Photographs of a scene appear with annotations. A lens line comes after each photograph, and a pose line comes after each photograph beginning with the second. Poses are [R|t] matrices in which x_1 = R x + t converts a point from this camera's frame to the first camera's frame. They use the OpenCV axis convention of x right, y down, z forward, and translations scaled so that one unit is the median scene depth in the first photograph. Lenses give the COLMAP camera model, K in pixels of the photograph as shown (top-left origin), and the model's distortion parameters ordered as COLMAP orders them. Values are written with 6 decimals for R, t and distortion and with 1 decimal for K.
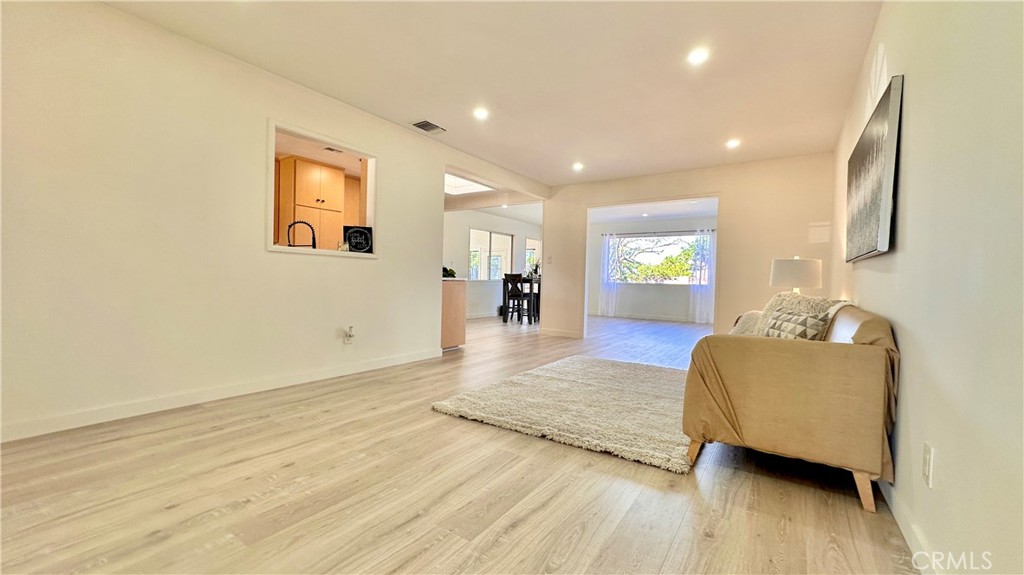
lens RADIAL K [[408.2, 0, 511.3], [0, 408.2, 286.9], [0, 0, 1]] dist [-0.002397, 0.000085]
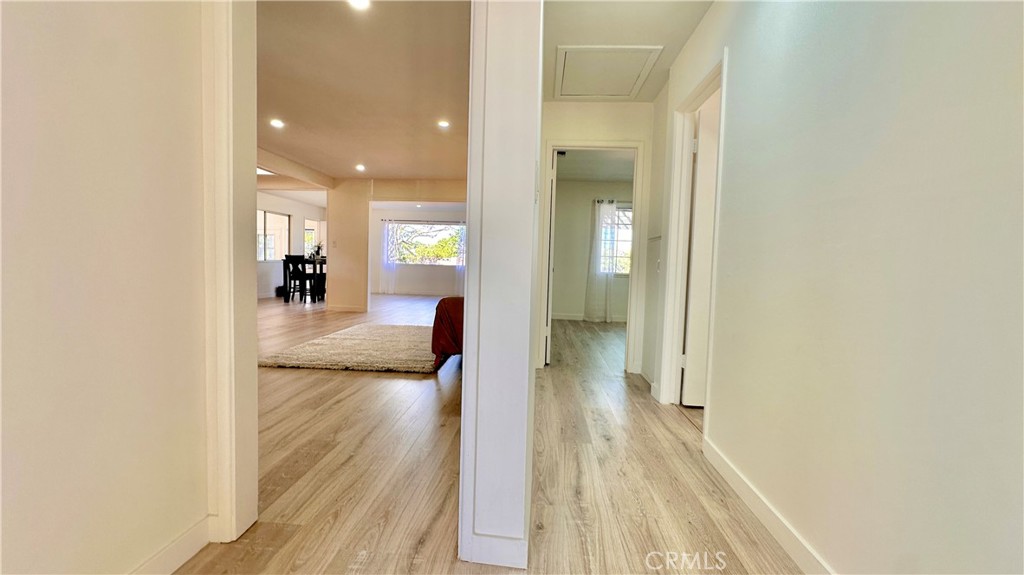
lens RADIAL K [[408.2, 0, 511.3], [0, 408.2, 286.9], [0, 0, 1]] dist [-0.002397, 0.000085]
pose [[0.864765, -0.025199, 0.501544, -0.040706], [-0.000849, 0.998665, 0.051640, -0.005425], [-0.502176, -0.045082, 0.863590, -0.171264]]
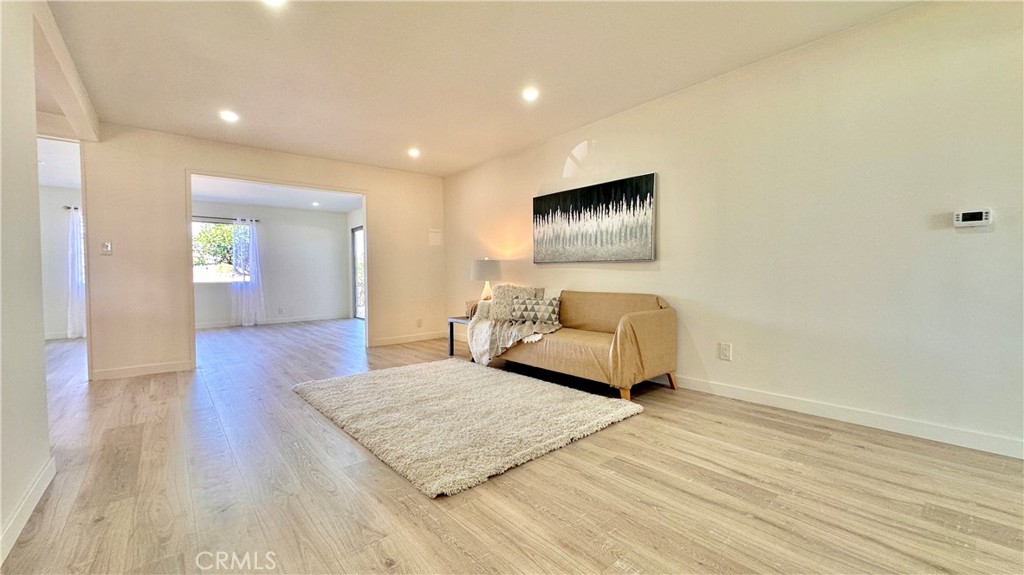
lens RADIAL K [[408.2, 0, 511.3], [0, 408.2, 286.9], [0, 0, 1]] dist [-0.002397, 0.000085]
pose [[0.268298, -0.050956, 0.961987, -0.246074], [0.034046, 0.998478, 0.043393, -0.014542], [-0.962734, 0.021110, 0.269625, 0.238773]]
